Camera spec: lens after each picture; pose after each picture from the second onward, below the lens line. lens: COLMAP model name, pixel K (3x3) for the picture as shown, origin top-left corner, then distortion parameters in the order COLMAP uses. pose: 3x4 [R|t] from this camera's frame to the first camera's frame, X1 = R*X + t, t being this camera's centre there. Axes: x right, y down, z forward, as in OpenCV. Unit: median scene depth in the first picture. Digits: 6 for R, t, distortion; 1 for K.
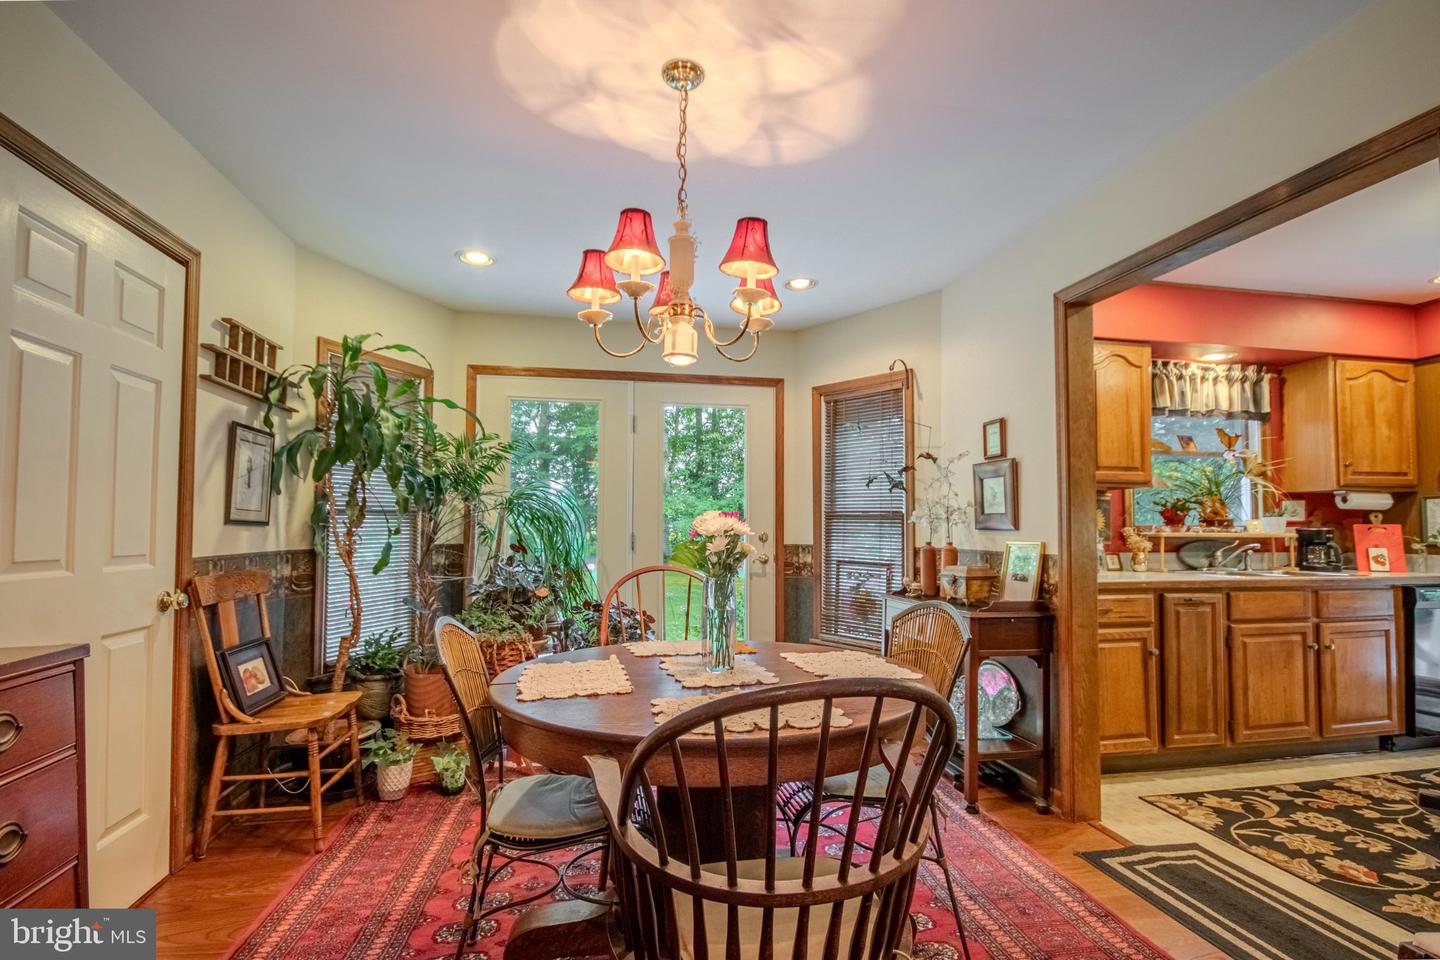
lens RADIAL K [[664.6, 0, 719.9], [0, 664.6, 501.4], [0, 0, 1]] dist [0.018368, -0.015017]
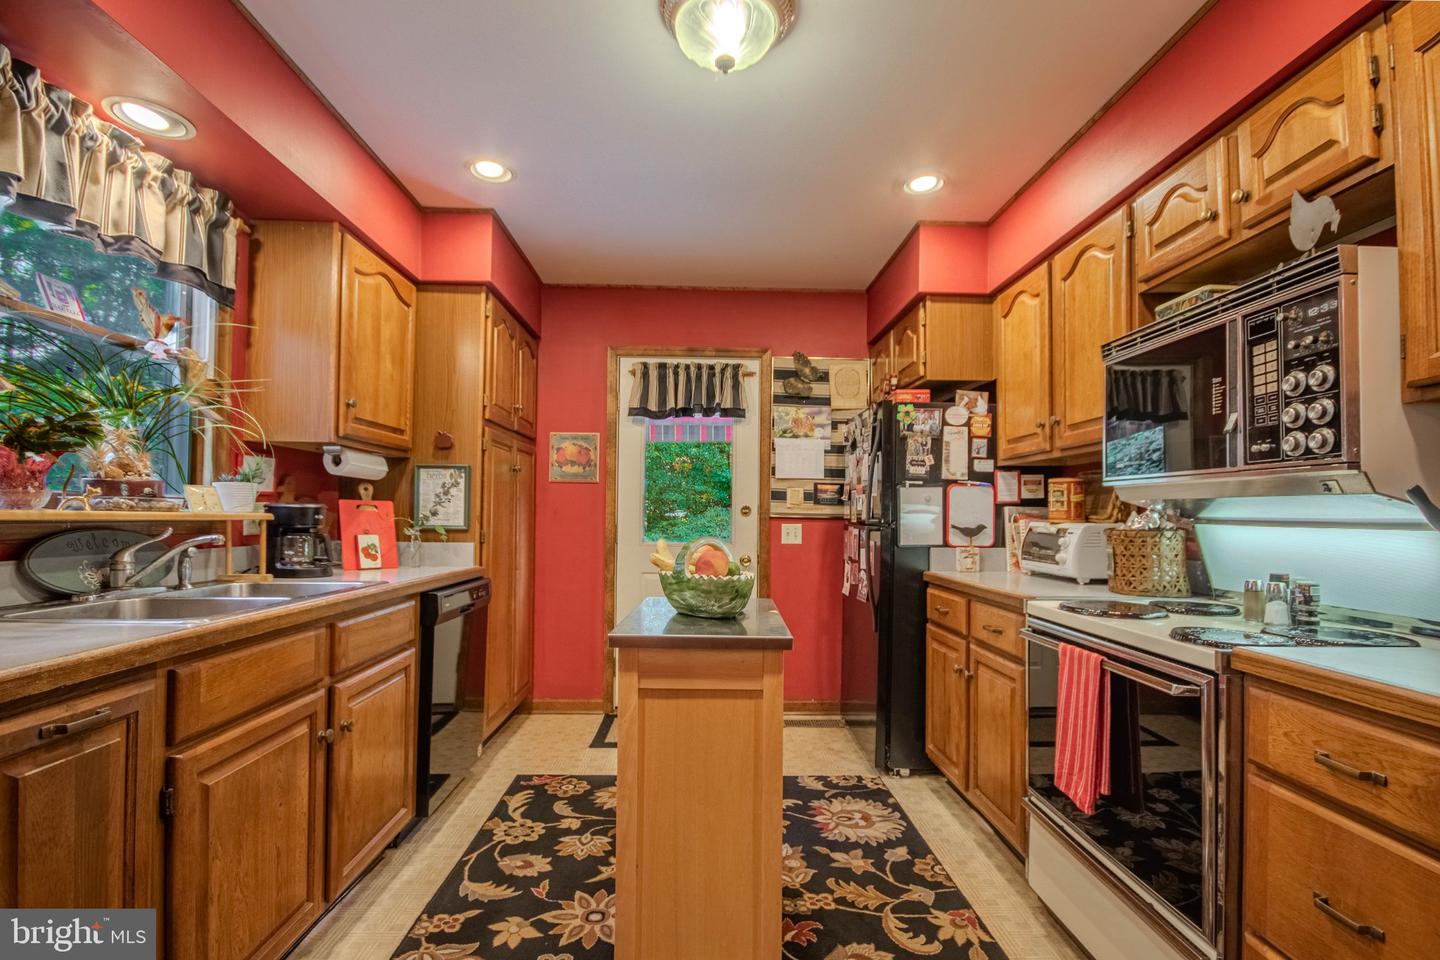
lens RADIAL K [[664.6, 0, 719.9], [0, 664.6, 501.4], [0, 0, 1]] dist [0.018368, -0.015017]
pose [[0.155115, 0.021645, 0.987659, 0.366109], [-0.052176, 0.998544, -0.013689, 0.026216], [-0.986518, -0.049409, 0.156019, 0.539831]]
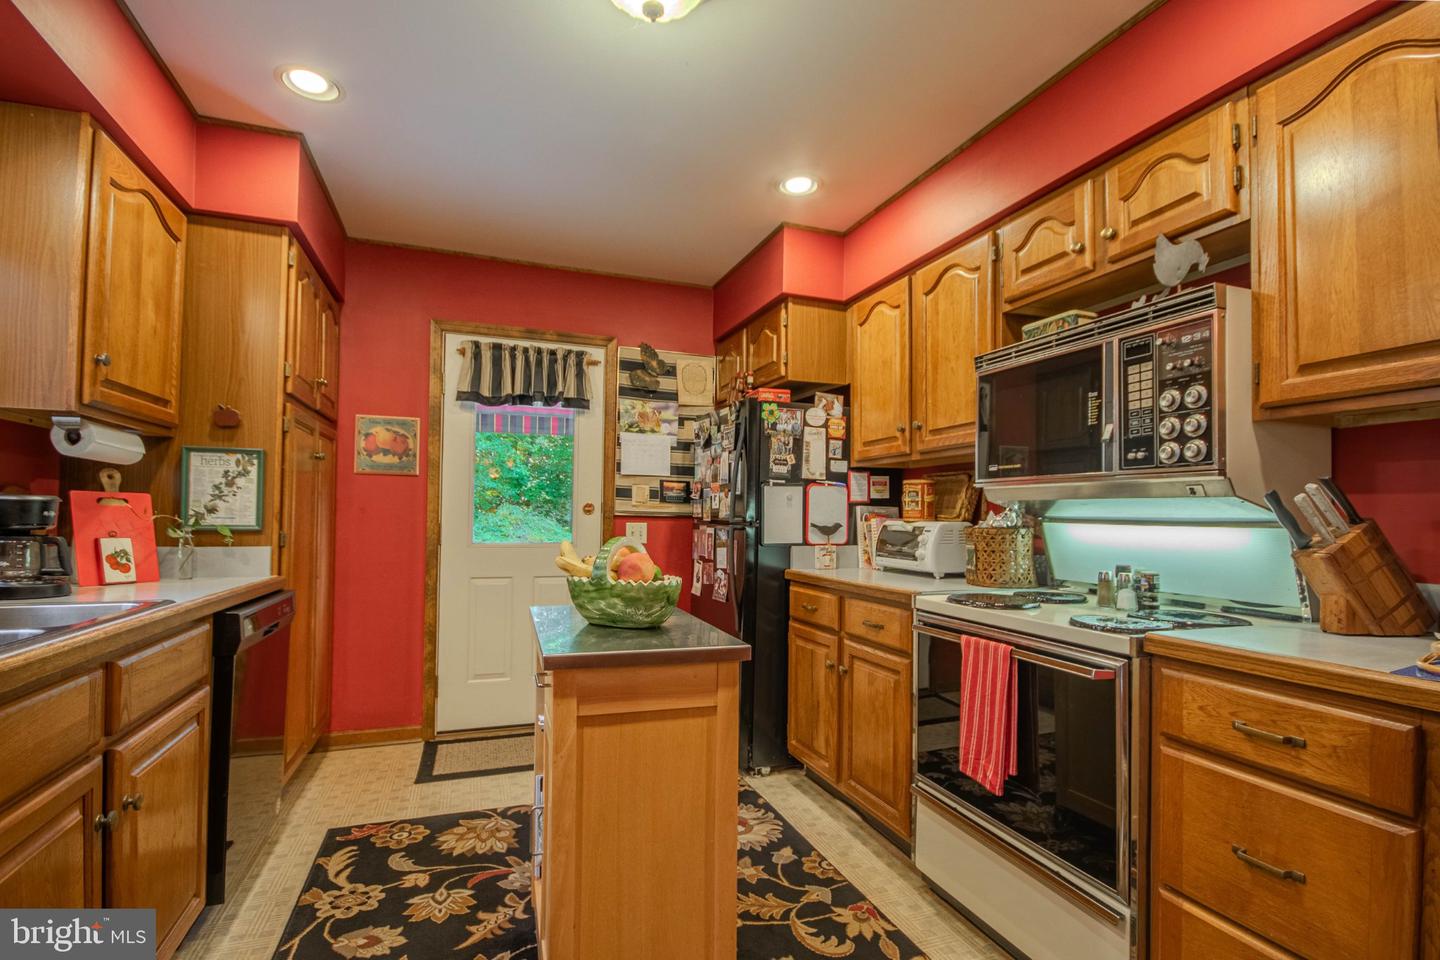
lens RADIAL K [[668.6, 0, 714.3], [0, 668.6, 501.0], [0, 0, 1]] dist [0.016386, -0.011635]
pose [[-0.161611, 0.020056, 0.986651, 0.403190], [-0.054639, 0.998078, -0.029238, 0.031504], [-0.985341, -0.058635, -0.160205, 0.632803]]
